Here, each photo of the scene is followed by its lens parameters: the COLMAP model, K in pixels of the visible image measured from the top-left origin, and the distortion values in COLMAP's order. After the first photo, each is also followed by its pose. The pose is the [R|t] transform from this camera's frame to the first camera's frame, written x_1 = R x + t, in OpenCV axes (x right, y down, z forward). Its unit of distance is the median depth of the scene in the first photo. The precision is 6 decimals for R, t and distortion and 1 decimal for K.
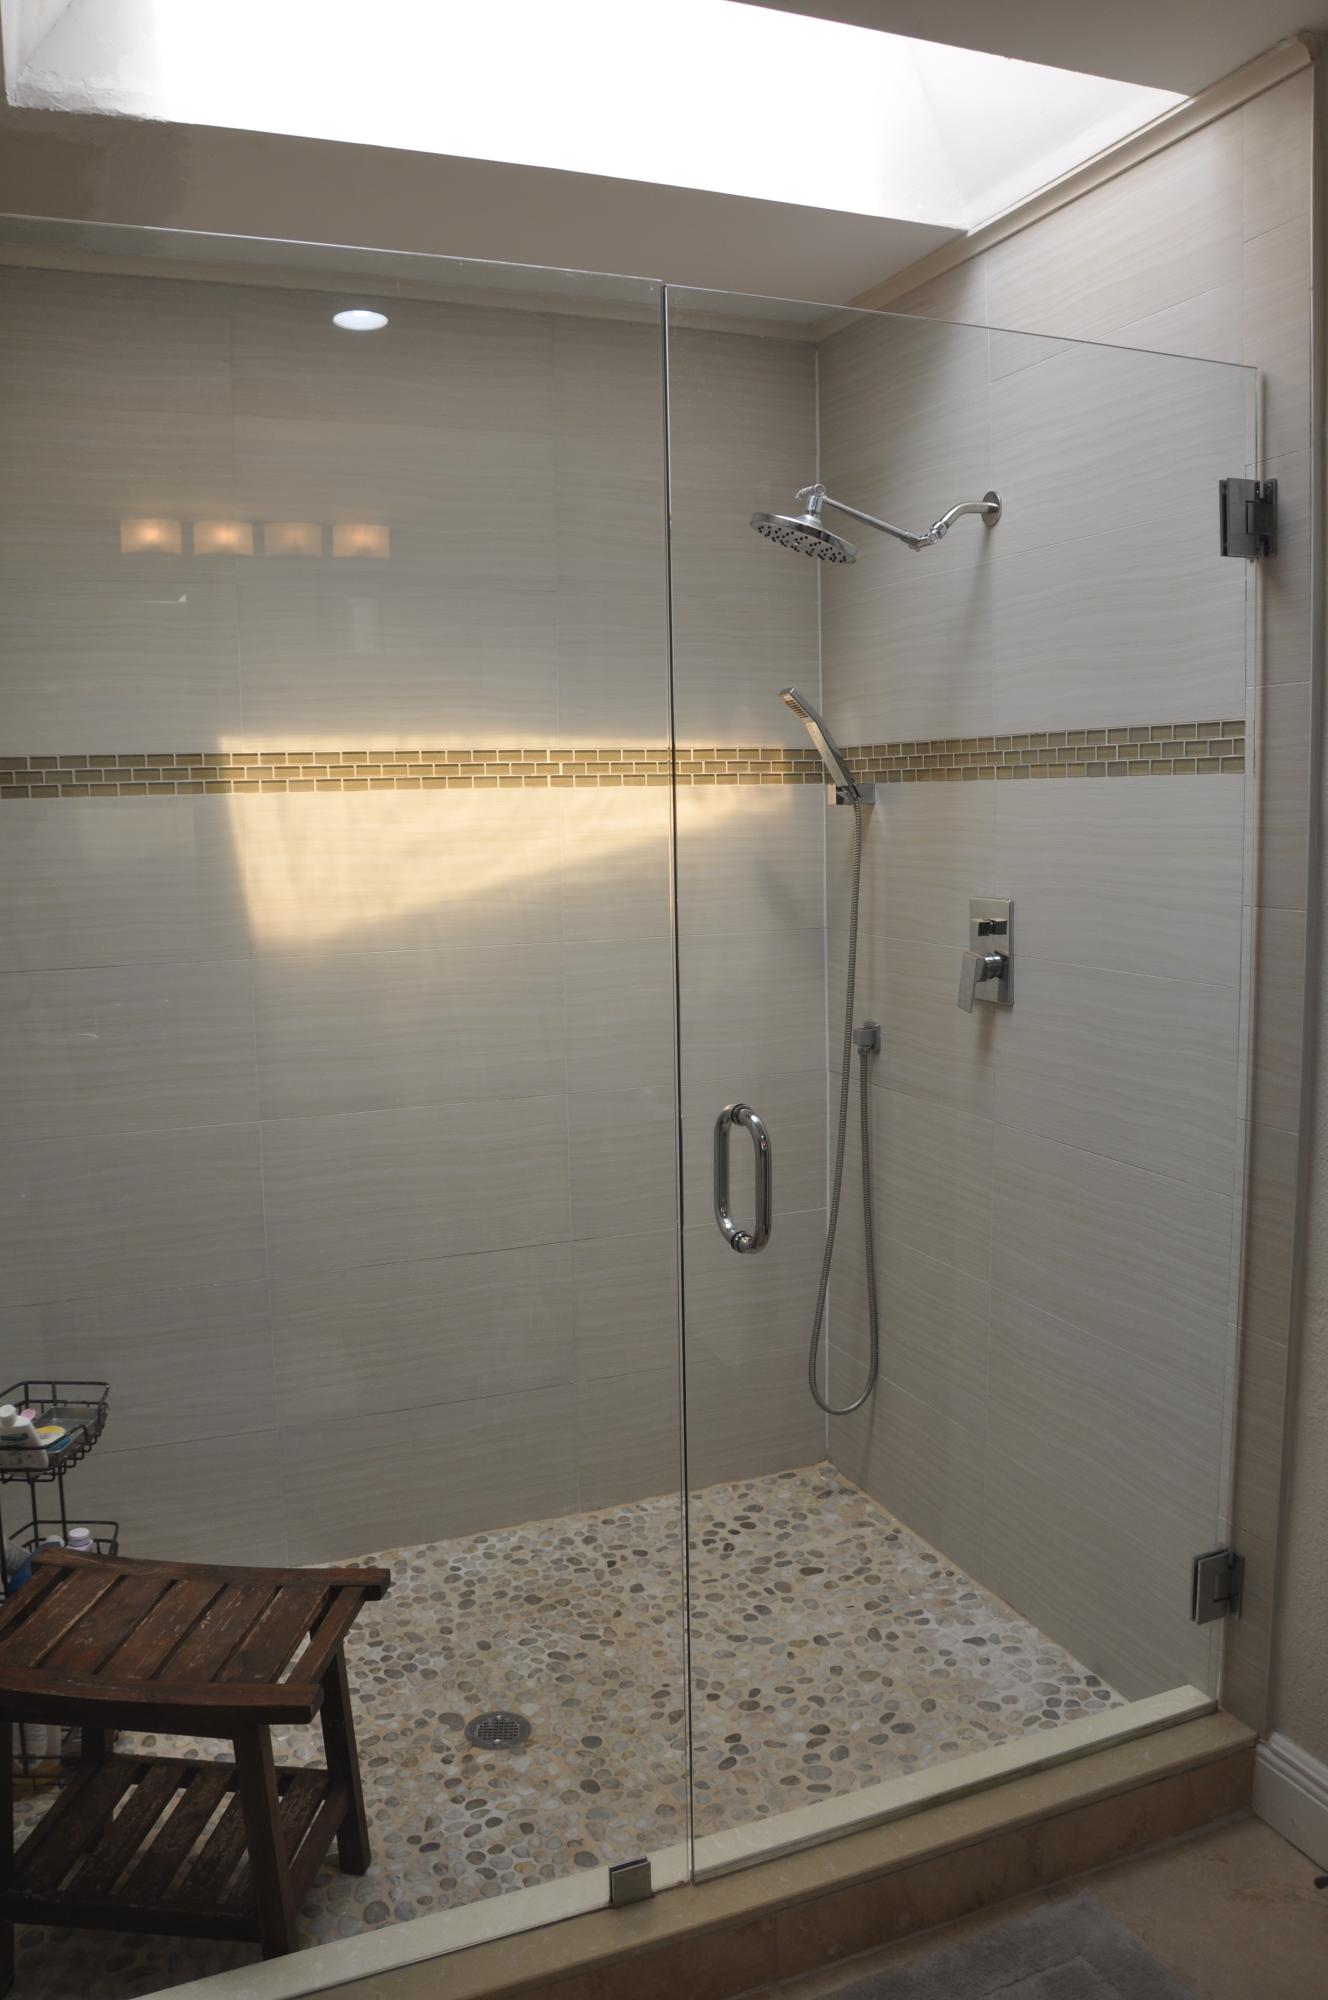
lens RADIAL K [[1539.4, 0, 664.0], [0, 1539.4, 1000.0], [0, 0, 1]] dist [-0.115122, 0.056873]
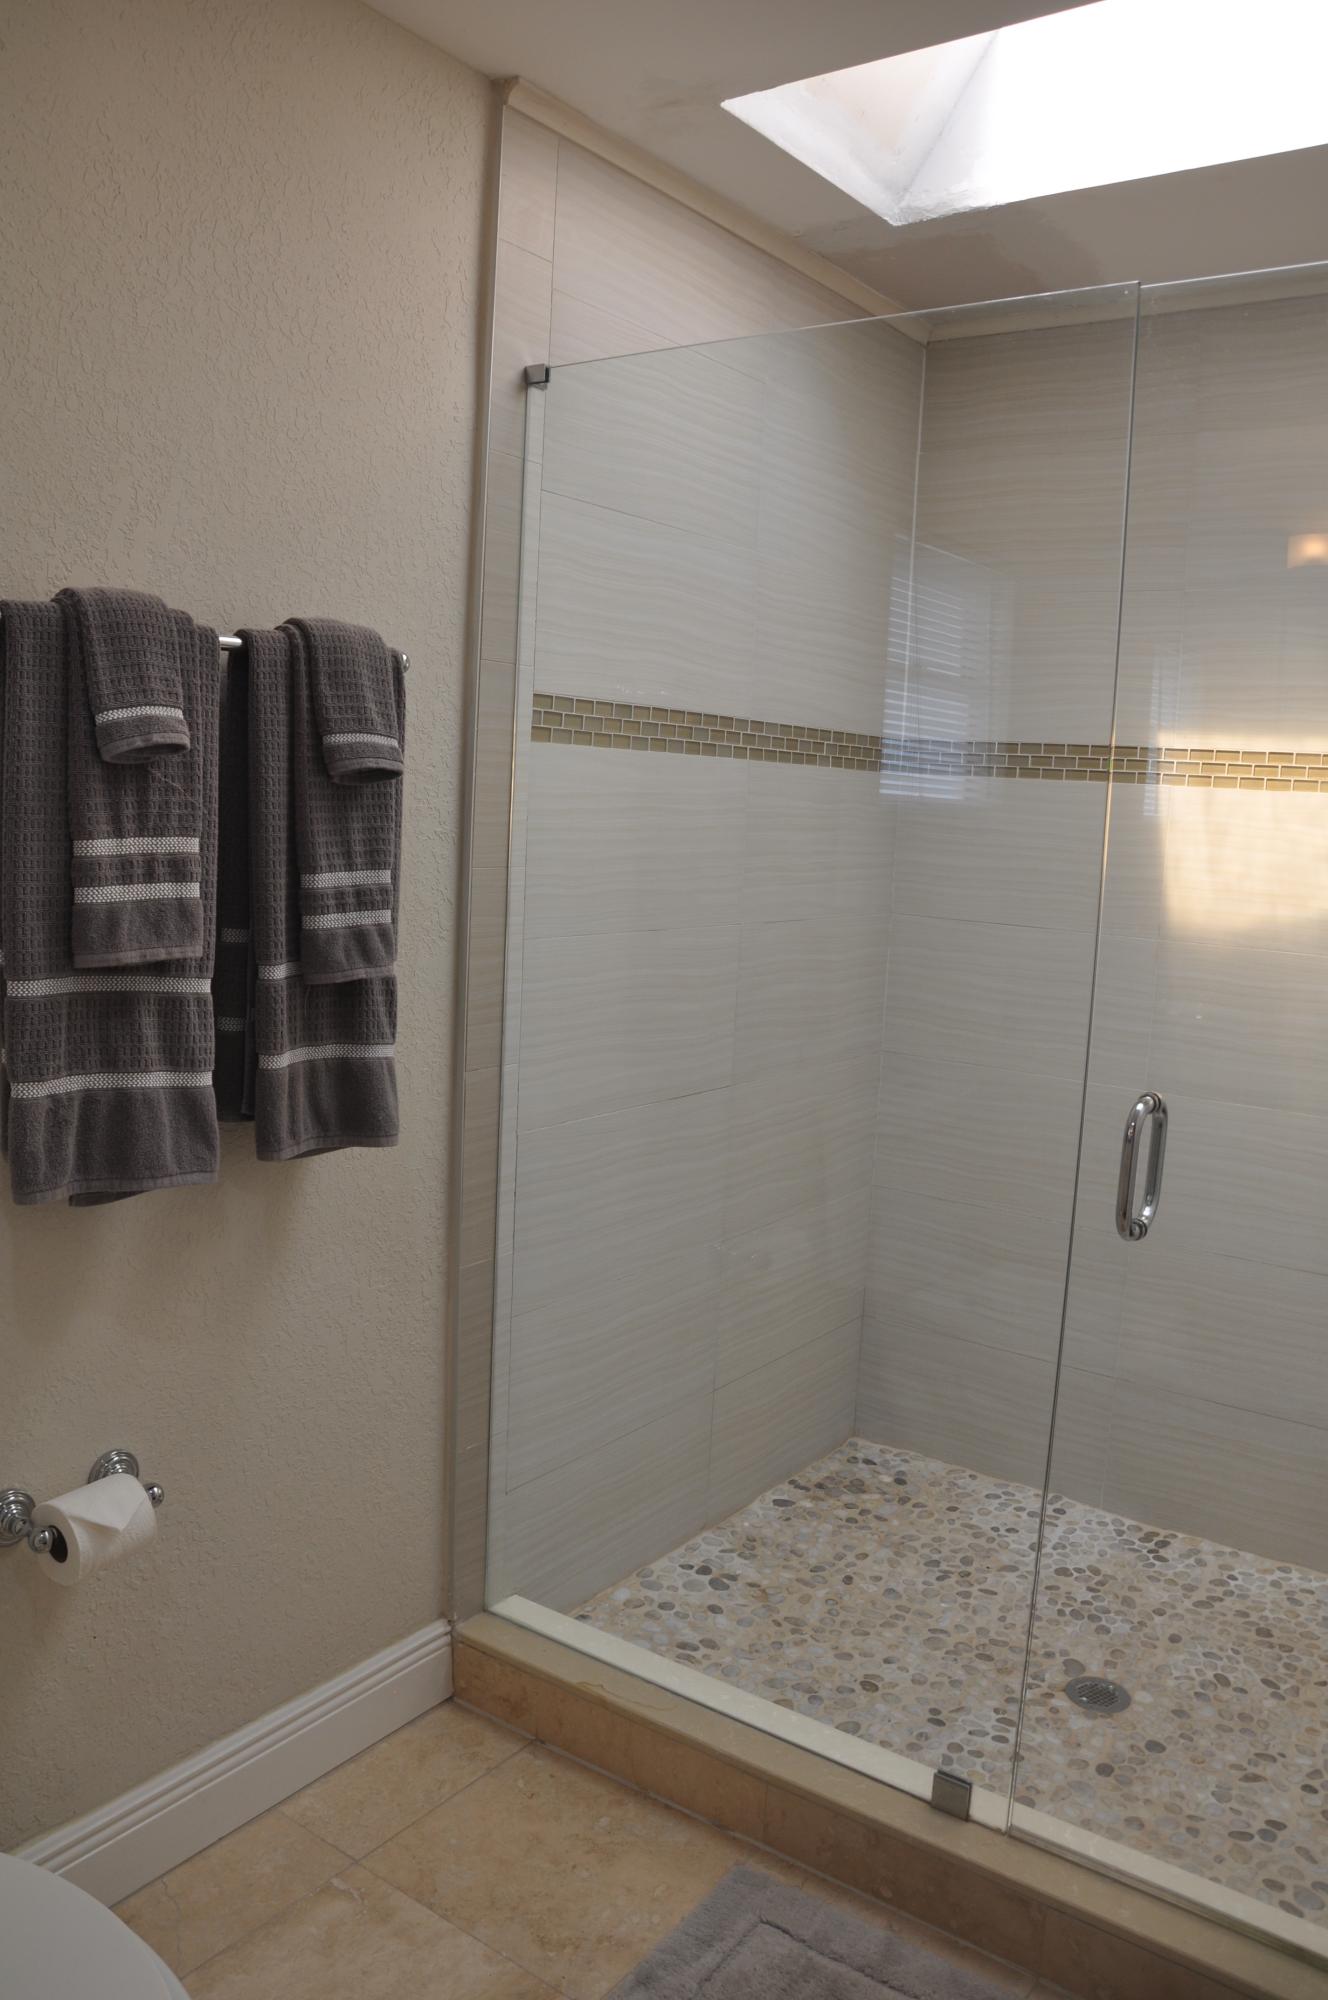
lens RADIAL K [[1590.2, 0, 664.0], [0, 1590.2, 1000.0], [0, 0, 1]] dist [-0.154626, 0.131833]
pose [[0.535084, 0.156551, -0.830167, 0.479124], [-0.159394, 0.983739, 0.082773, -0.021729], [0.829625, 0.088033, 0.551336, 0.112574]]
